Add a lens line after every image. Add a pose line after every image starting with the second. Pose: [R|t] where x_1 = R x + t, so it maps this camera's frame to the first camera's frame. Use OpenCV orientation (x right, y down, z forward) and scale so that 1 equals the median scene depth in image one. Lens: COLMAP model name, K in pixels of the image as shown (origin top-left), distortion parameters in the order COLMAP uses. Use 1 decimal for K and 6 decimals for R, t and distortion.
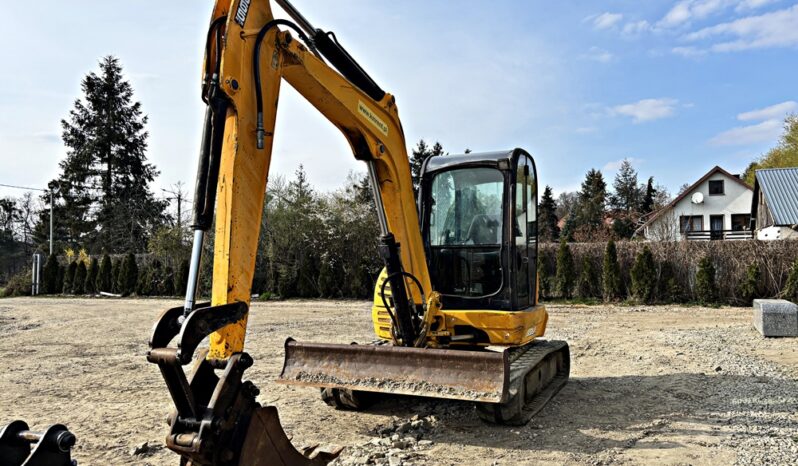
lens RADIAL K [[601.2, 0, 399.7], [0, 601.2, 234.2], [0, 0, 1]] dist [0.044771, -0.051235]
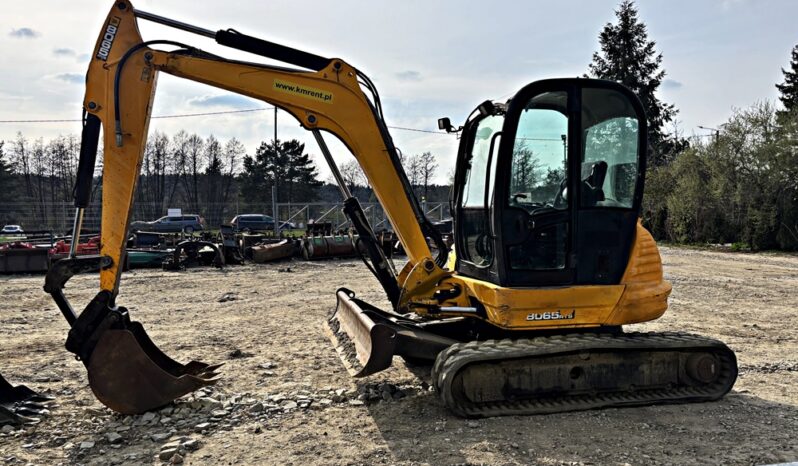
lens RADIAL K [[601.2, 0, 395.5], [0, 601.2, 229.3], [0, 0, 1]] dist [0.044771, -0.051235]
pose [[0.603378, 0.031795, -0.796821, 0.112813], [0.041326, 0.996615, 0.071061, -0.002265], [0.796384, -0.075806, 0.600022, 0.058824]]
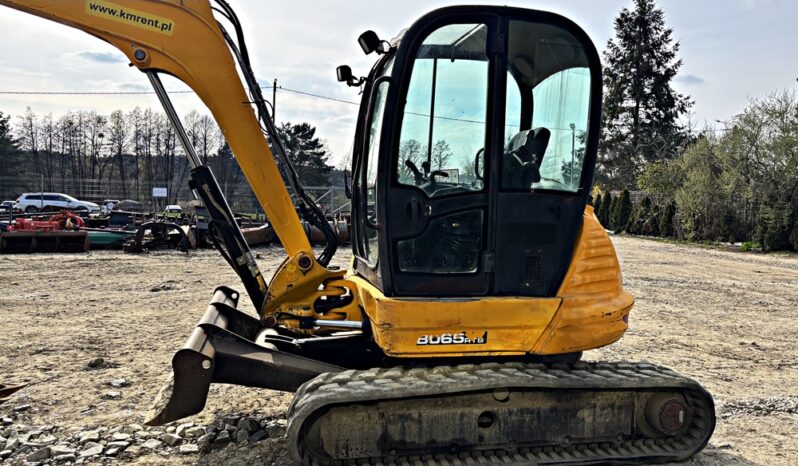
lens RADIAL K [[601.2, 0, 406.6], [0, 601.2, 225.7], [0, 0, 1]] dist [0.044771, -0.051235]
pose [[0.596353, 0.061396, -0.800371, 0.099355], [0.010999, 0.996352, 0.084624, 0.001491], [0.802647, -0.059269, 0.593503, 0.100378]]
